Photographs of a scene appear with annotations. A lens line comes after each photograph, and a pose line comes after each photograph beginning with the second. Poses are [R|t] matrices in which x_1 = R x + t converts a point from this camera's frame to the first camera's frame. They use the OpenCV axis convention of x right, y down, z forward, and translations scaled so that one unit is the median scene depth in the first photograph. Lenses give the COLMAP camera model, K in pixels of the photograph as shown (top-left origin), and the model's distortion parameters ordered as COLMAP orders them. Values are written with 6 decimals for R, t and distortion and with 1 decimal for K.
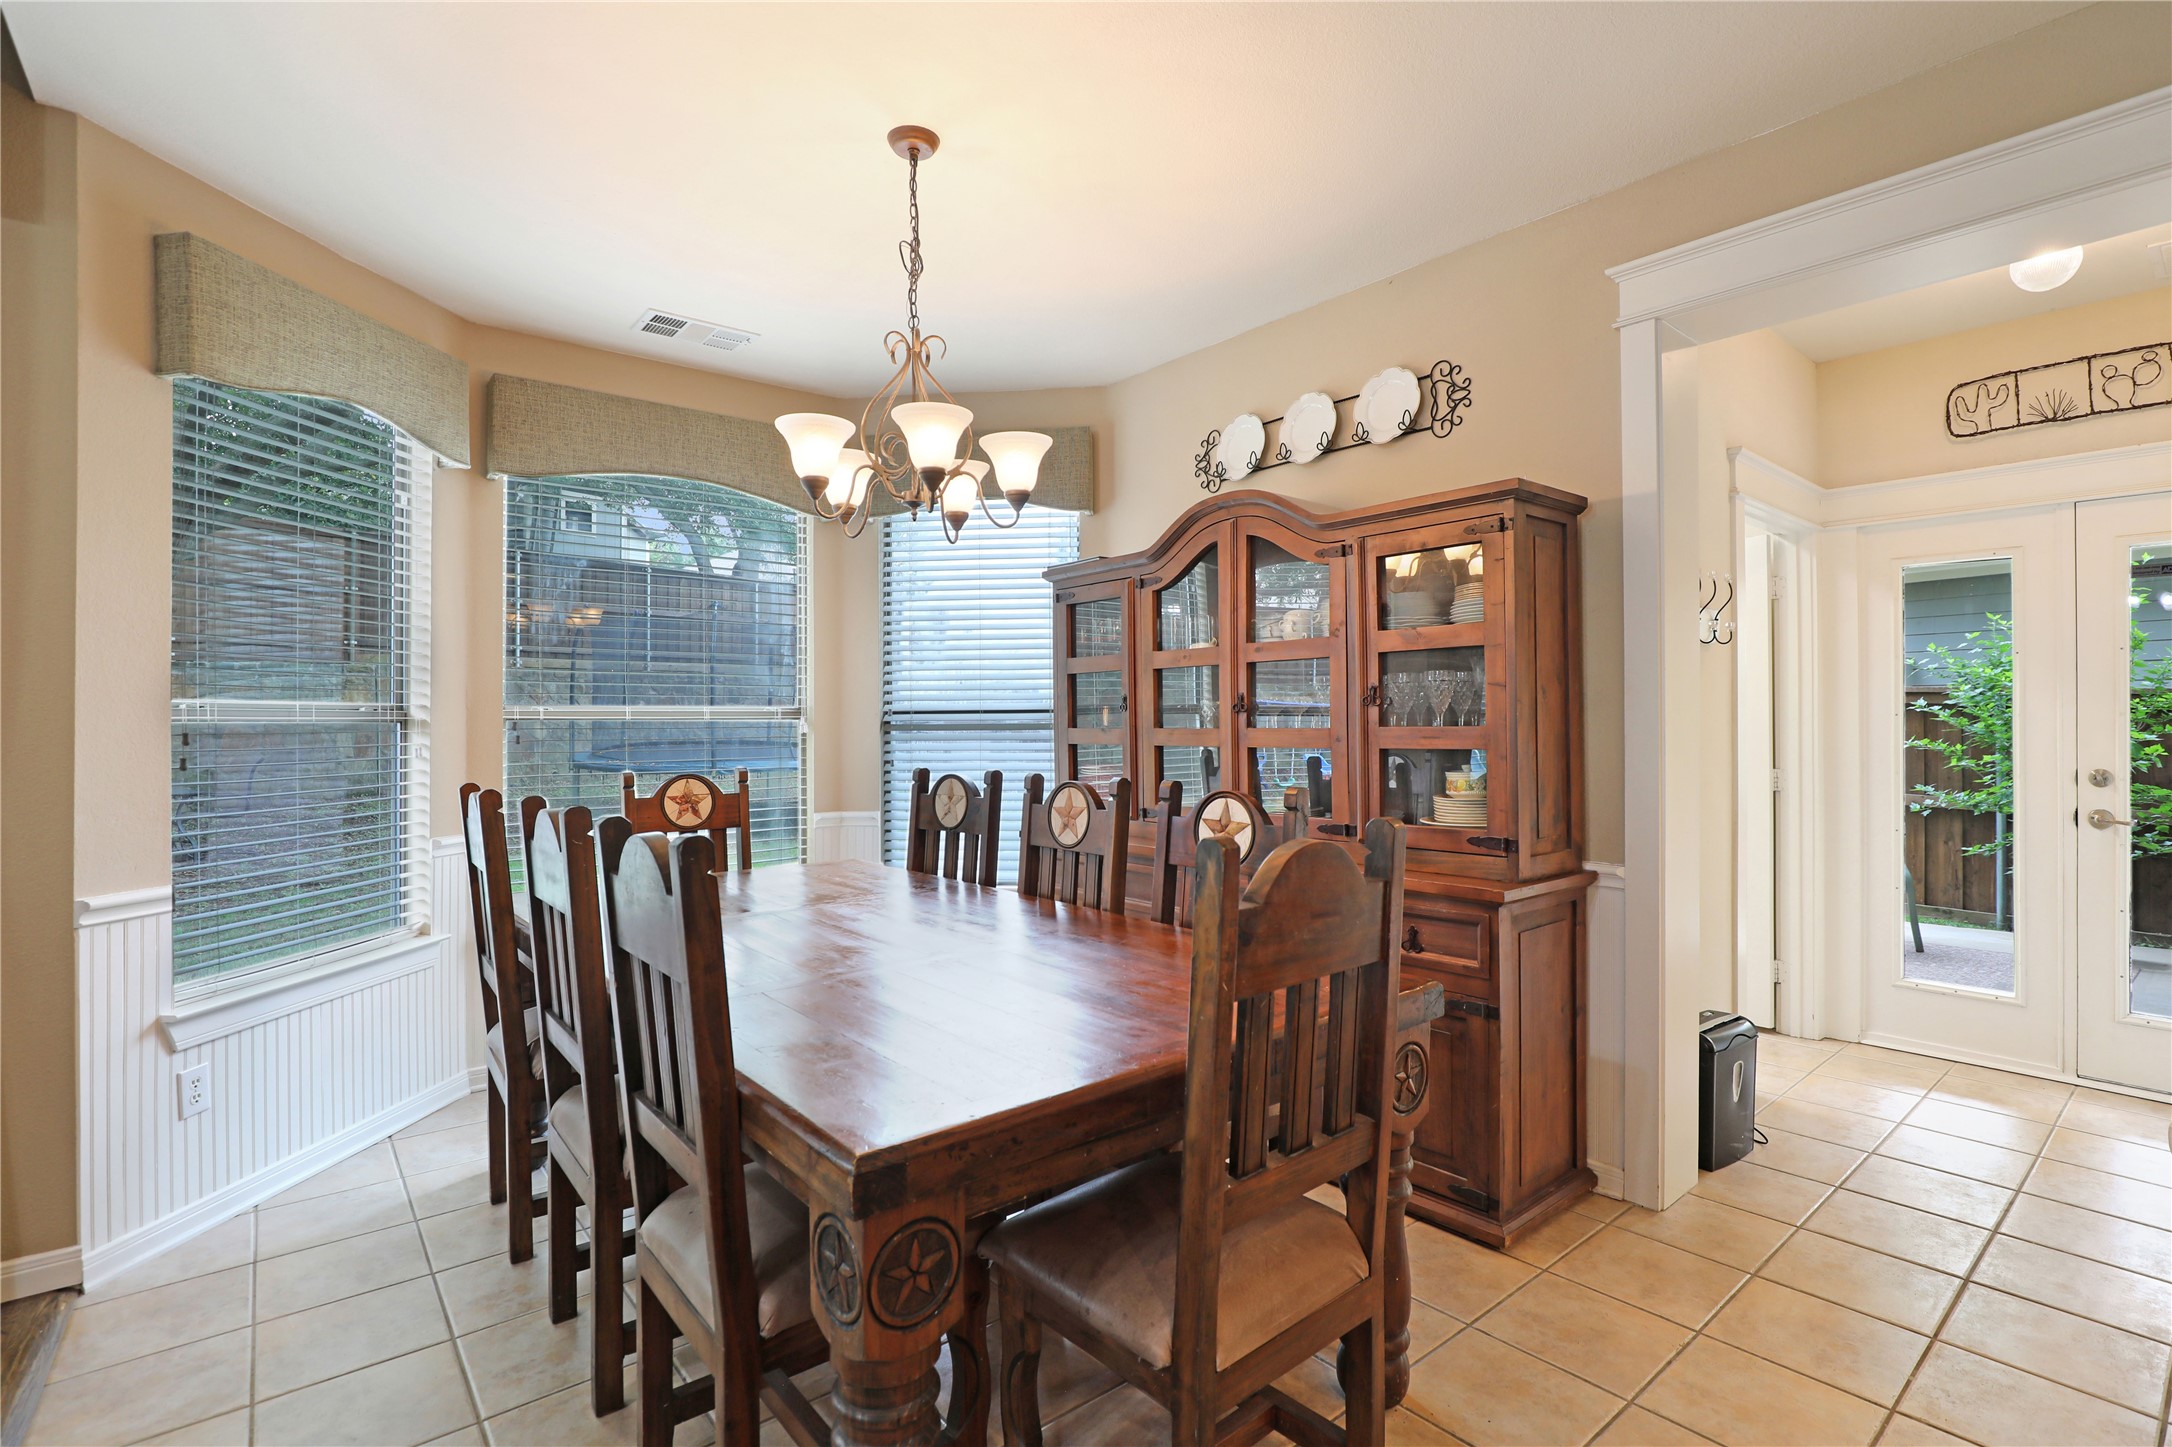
lens RADIAL K [[1030.7, 0, 1084.3], [0, 1030.7, 713.1], [0, 0, 1]] dist [-0.028221, 0.006403]
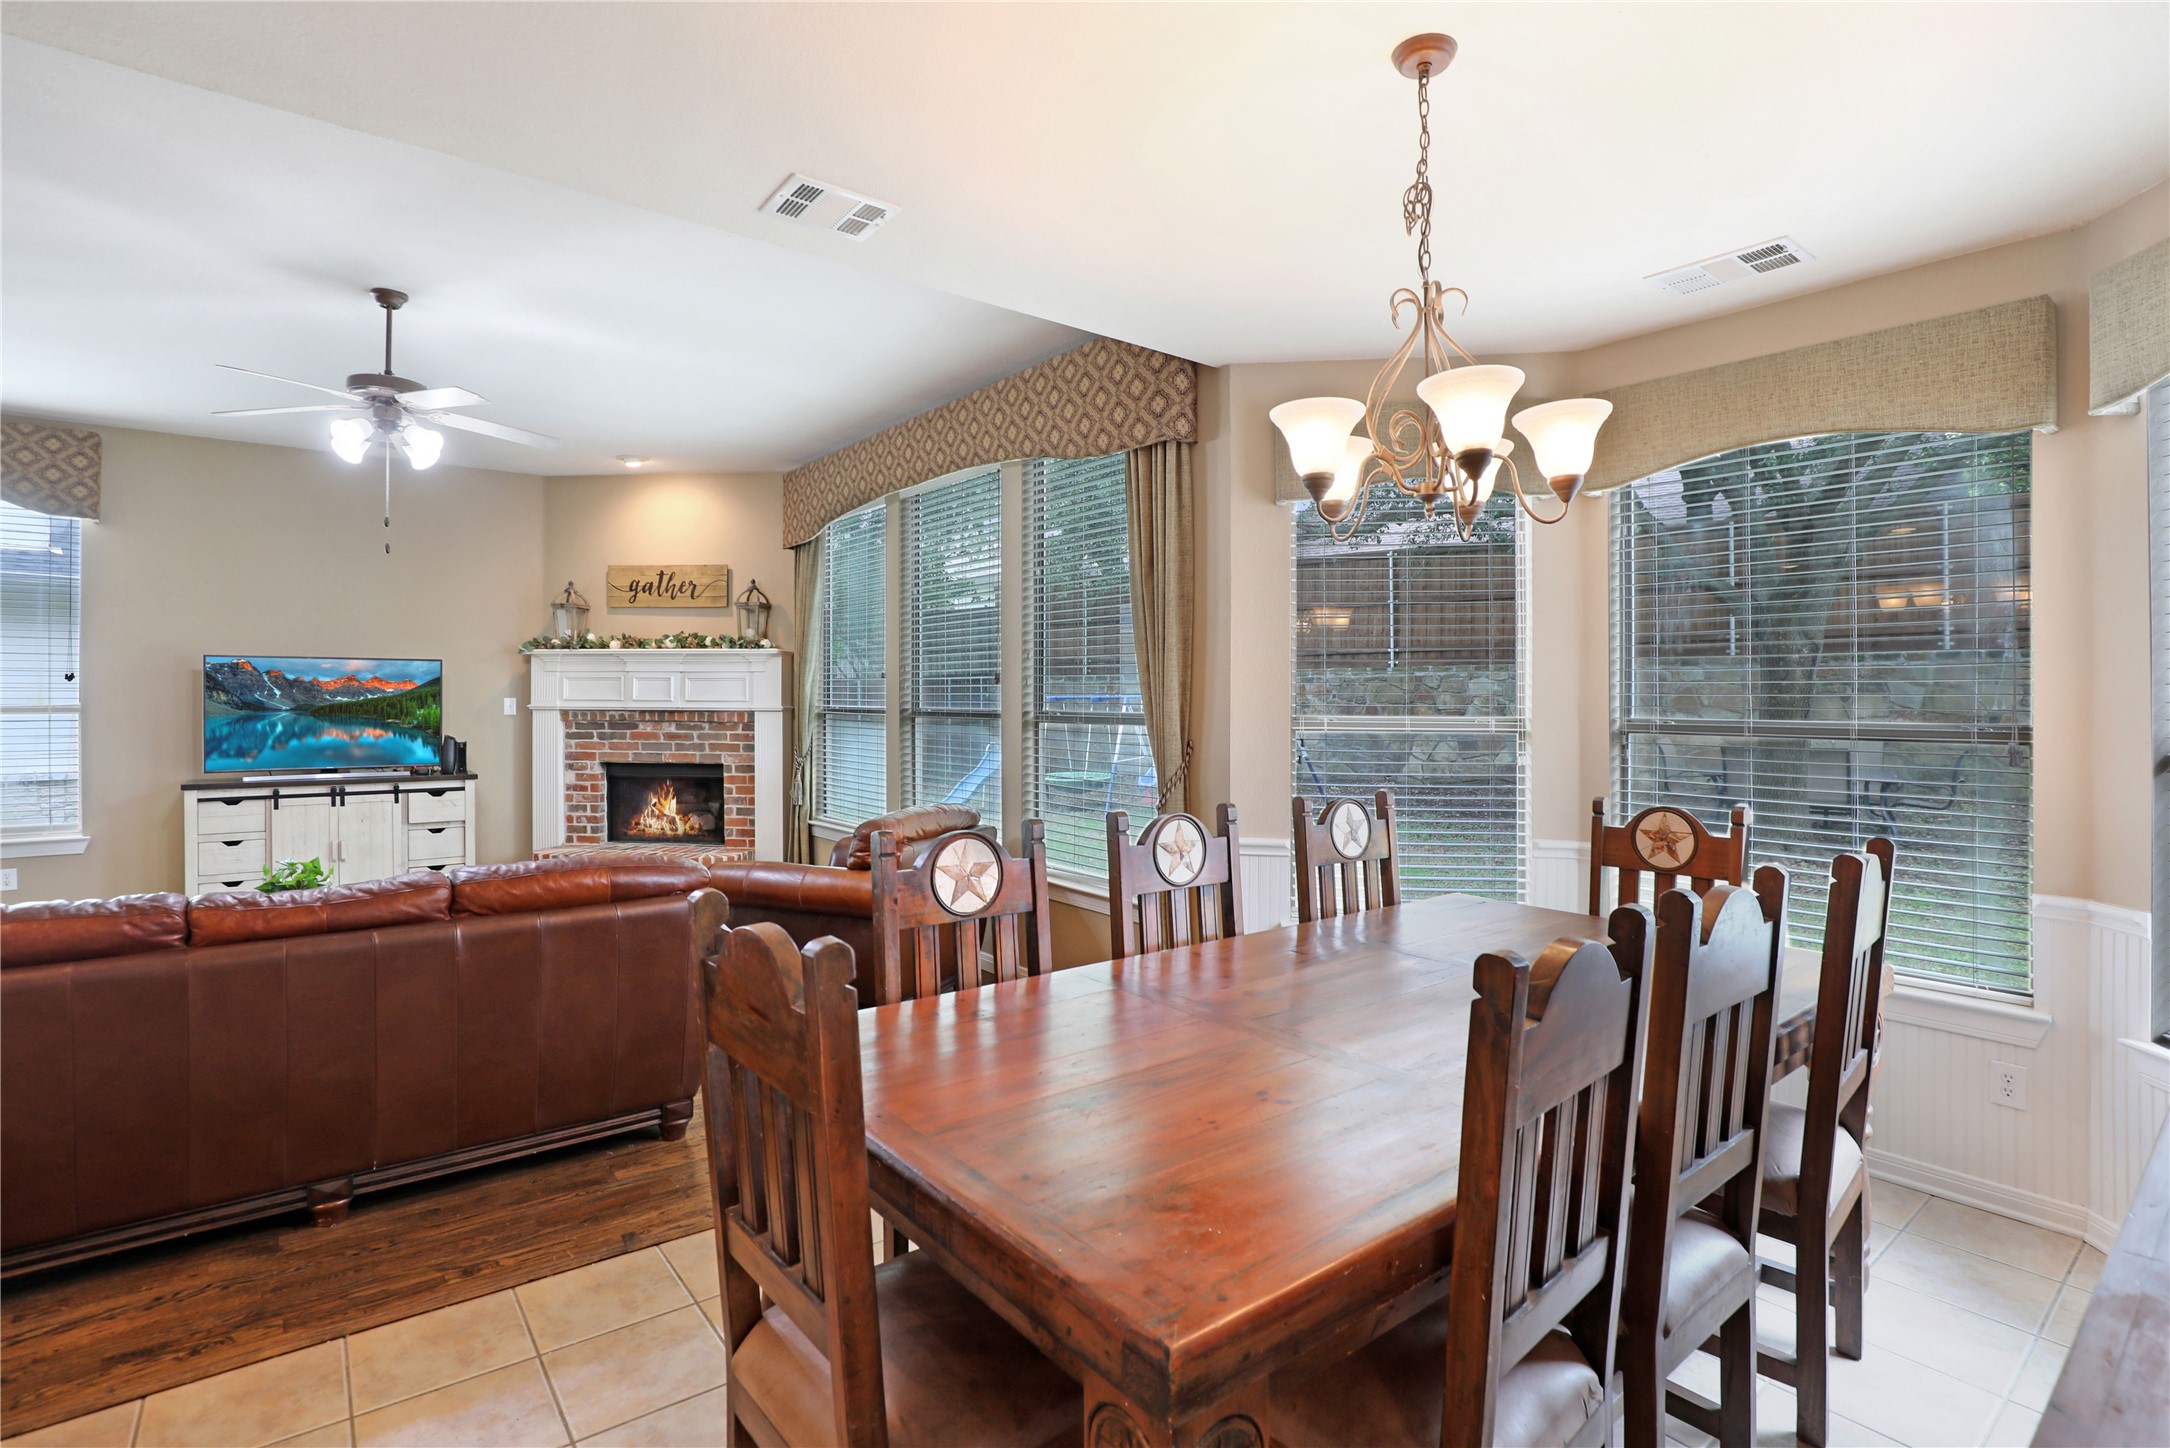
lens RADIAL K [[1029.7, 0, 1089.3], [0, 1029.7, 694.3], [0, 0, 1]] dist [-0.028221, 0.006403]
pose [[-0.020357, -0.000452, -0.999793, 0.473722], [-0.000292, 1.000000, -0.000446, -0.033455], [0.999793, 0.000283, -0.020357, 0.542562]]
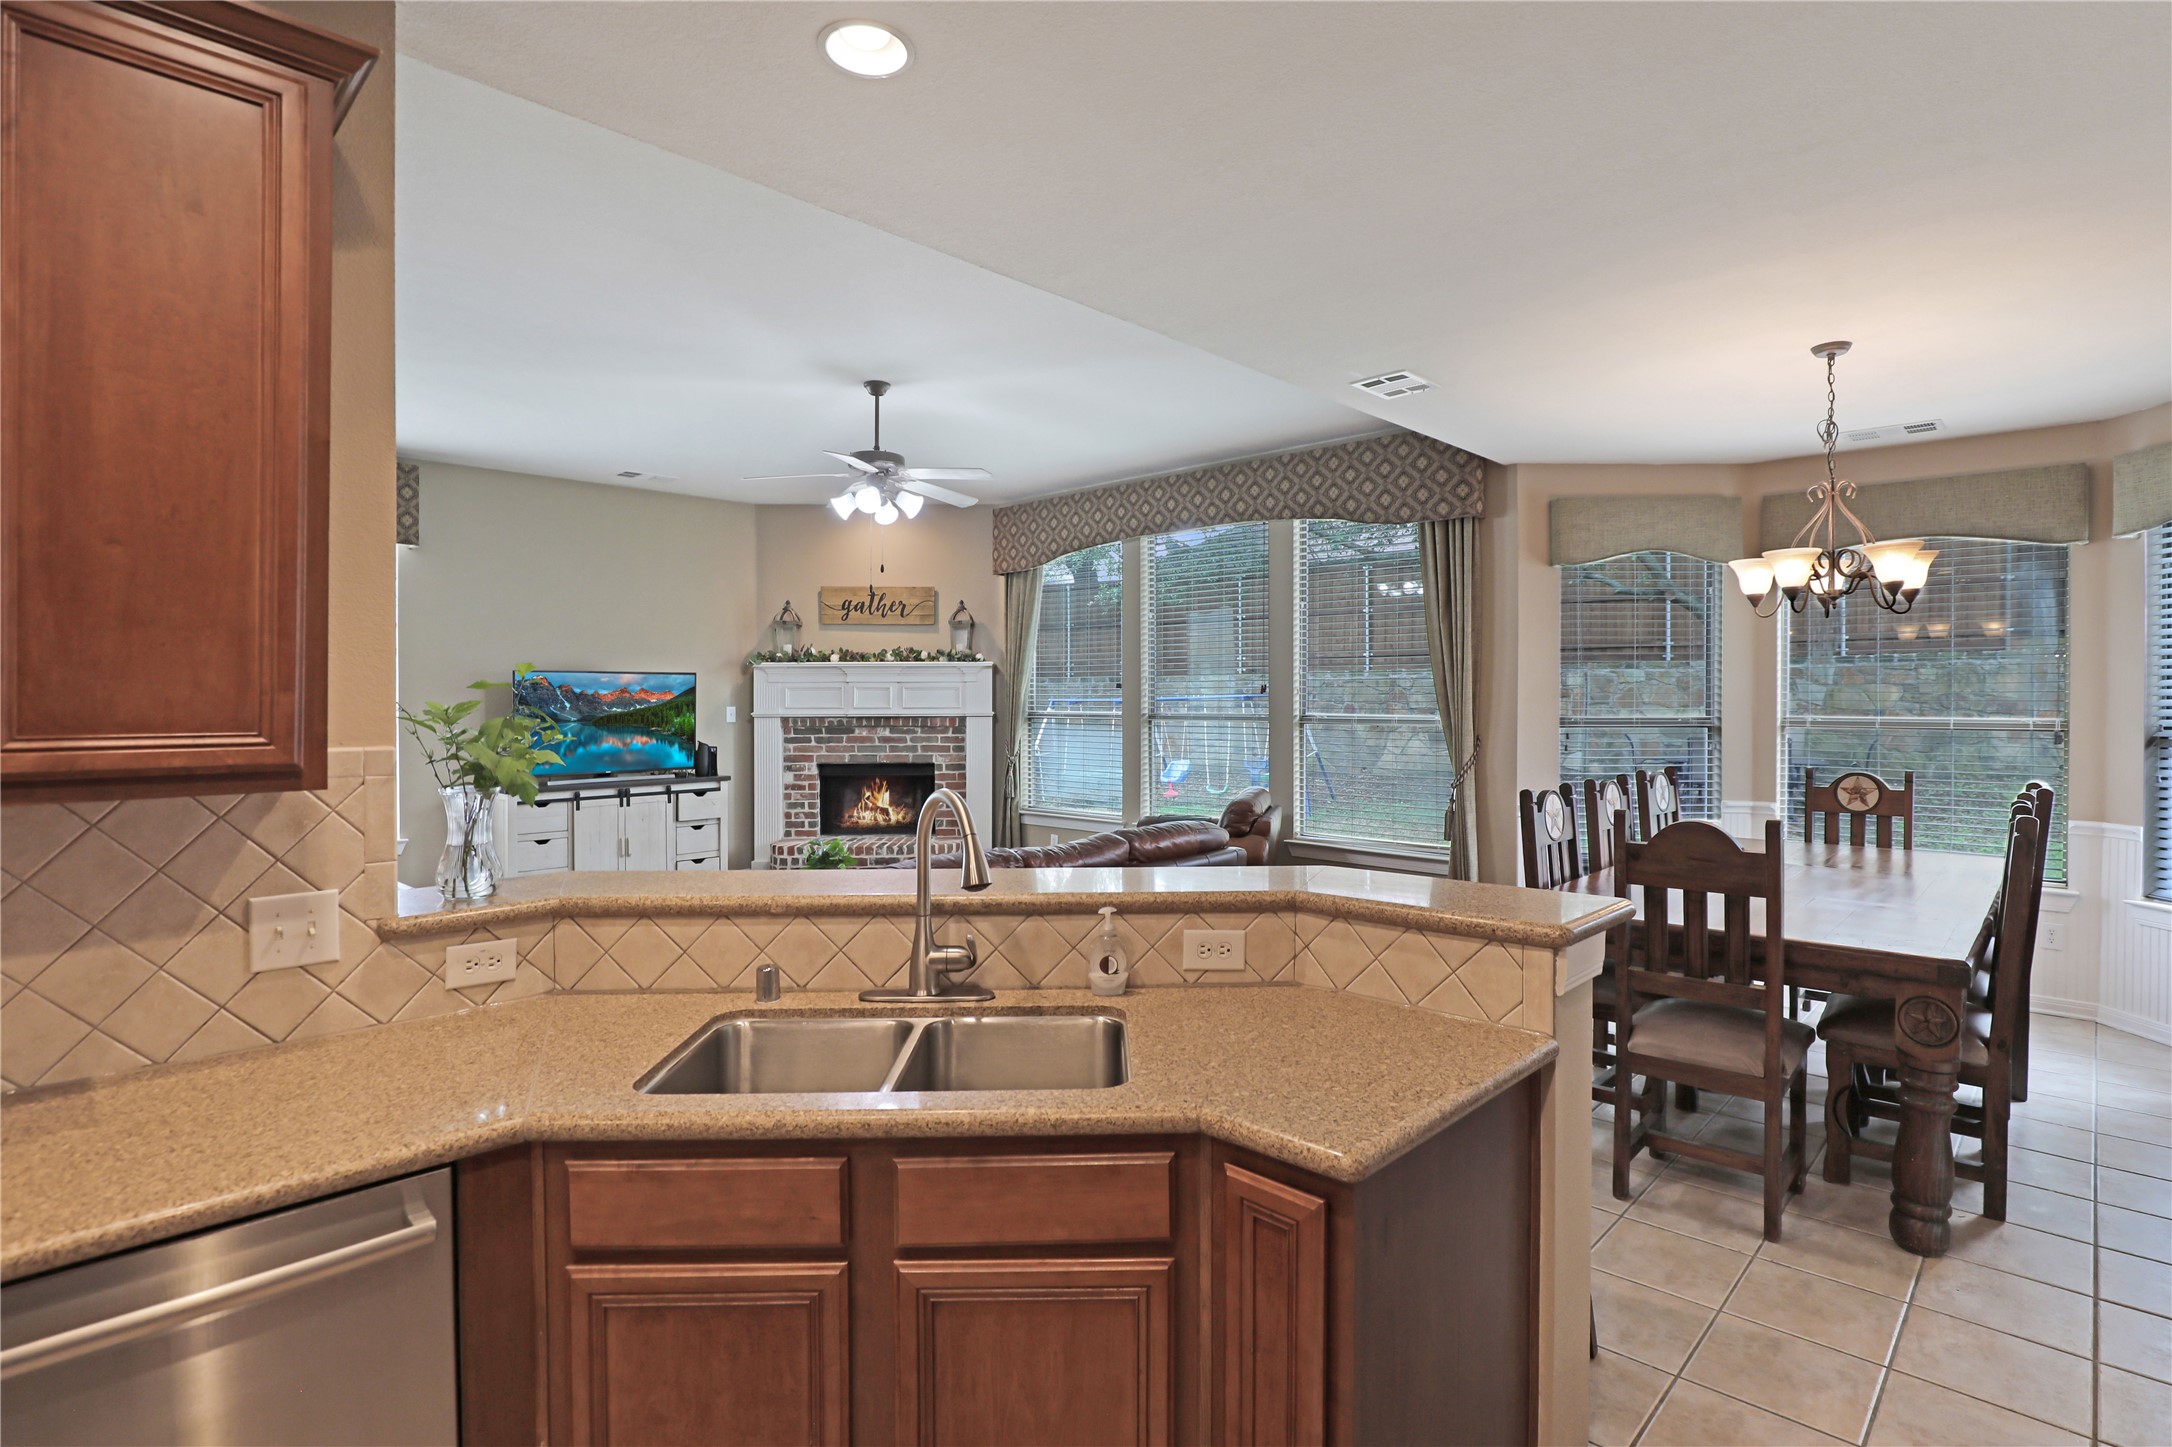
lens RADIAL K [[1030.7, 0, 1114.0], [0, 1030.7, 709.7], [0, 0, 1]] dist [-0.028221, 0.006403]
pose [[0.129551, 0.015883, -0.991445, 0.819233], [0.007093, 0.999831, 0.016944, -0.053409], [0.991547, -0.009227, 0.129417, -0.150952]]
